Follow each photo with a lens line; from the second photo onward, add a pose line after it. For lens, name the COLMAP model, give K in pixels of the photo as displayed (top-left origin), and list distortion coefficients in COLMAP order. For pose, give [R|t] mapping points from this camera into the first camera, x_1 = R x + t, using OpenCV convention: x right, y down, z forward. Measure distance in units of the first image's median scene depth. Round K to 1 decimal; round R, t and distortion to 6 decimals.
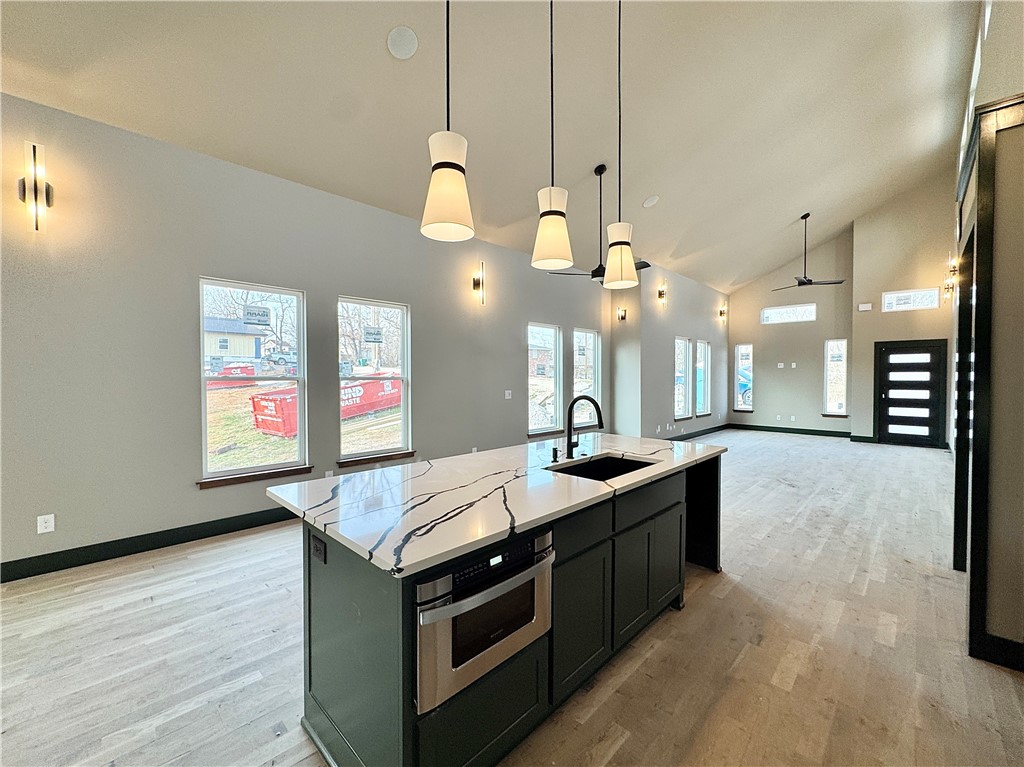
lens RADIAL K [[422.3, 0, 512.0], [0, 422.3, 384.8], [0, 0, 1]] dist [-0.002246, -0.000043]
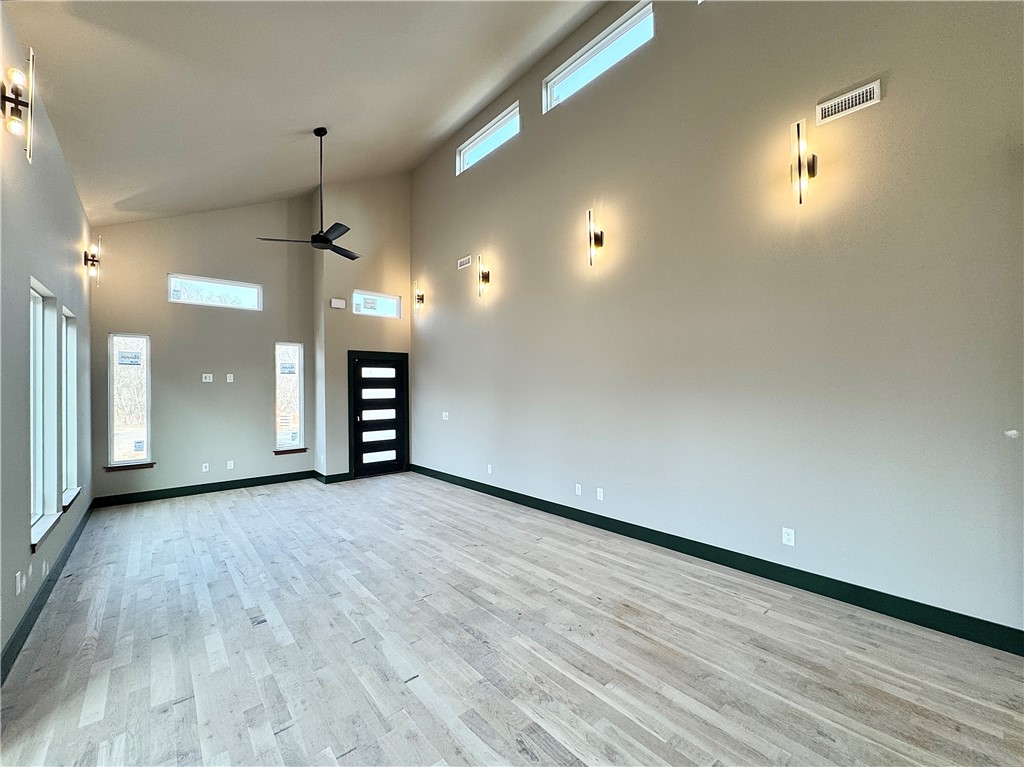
lens RADIAL K [[417.3, 0, 512.2], [0, 417.3, 384.5], [0, 0, 1]] dist [-0.002830, -0.000156]
pose [[0.090219, 0.007482, 0.995894, 0.119136], [0.031725, 0.999443, -0.010383, -0.020953], [-0.995417, 0.032532, 0.089931, 0.634726]]
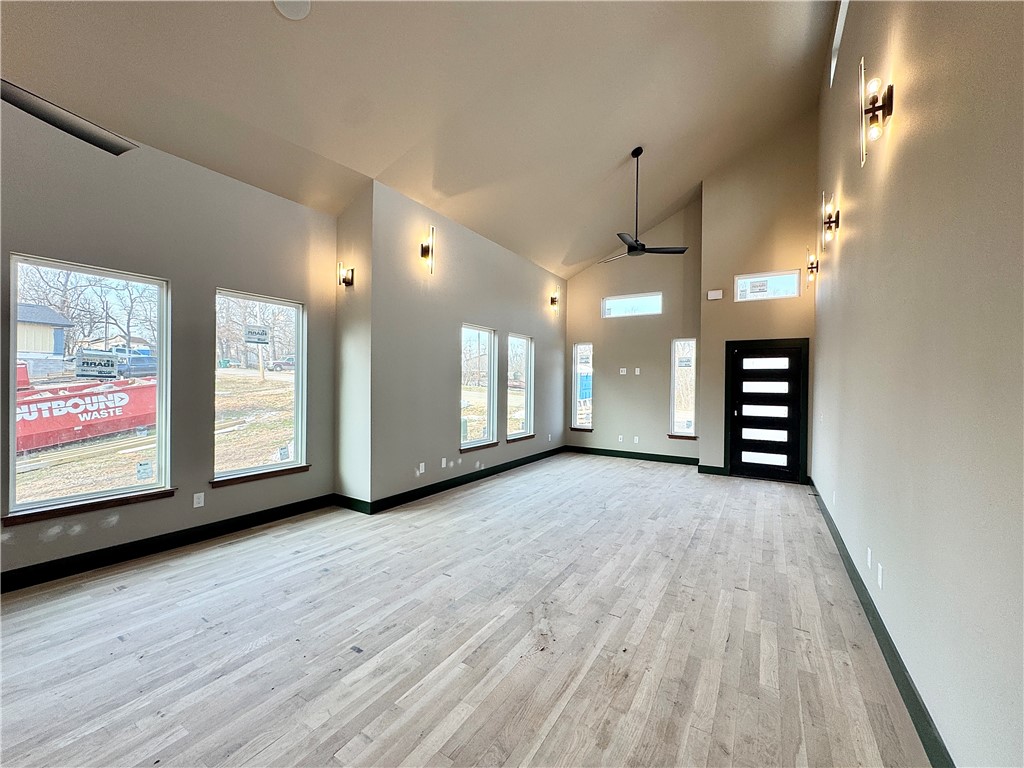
lens RADIAL K [[409.0, 0, 511.7], [0, 409.0, 385.0], [0, 0, 1]] dist [-0.002978, 0.000057]
pose [[0.977552, 0.010689, 0.210422, 0.335256], [-0.007873, 0.999868, -0.014219, -0.010068], [-0.210546, 0.012243, 0.977507, 0.369926]]
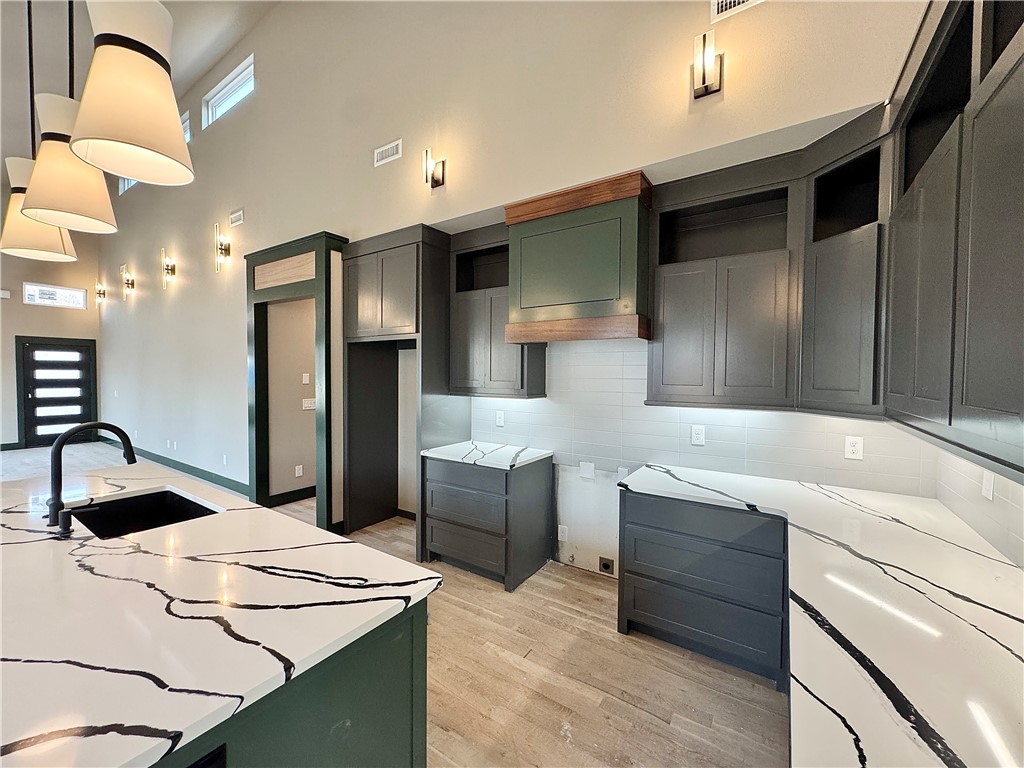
lens RADIAL K [[407.6, 0, 512.4], [0, 407.6, 385.0], [0, 0, 1]] dist [-0.002770, 0.000119]
pose [[-0.182115, -0.029802, 0.982826, -0.174845], [0.010500, 0.999425, 0.032251, -0.014413], [-0.983221, 0.016193, -0.181697, 0.129397]]
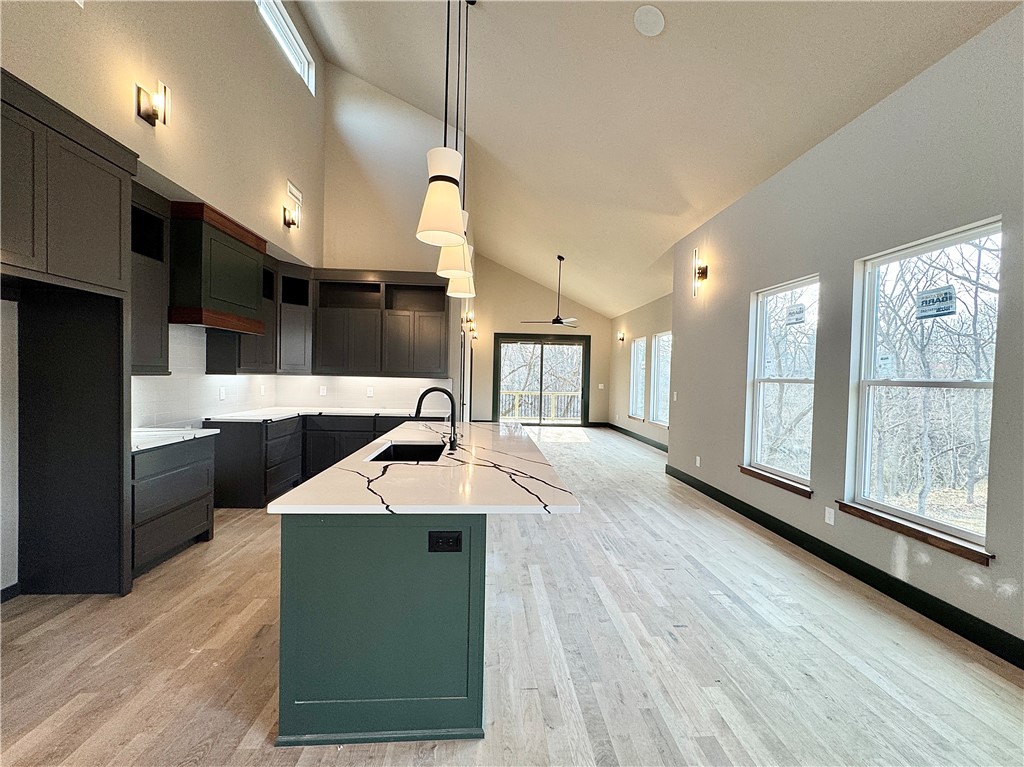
lens RADIAL K [[417.3, 0, 512.2], [0, 417.3, 384.5], [0, 0, 1]] dist [-0.002830, -0.000156]
pose [[-0.670611, 0.000968, -0.741808, 0.235454], [-0.037174, 0.998699, 0.034909, -0.007227], [0.740877, 0.050987, -0.669703, 0.530371]]
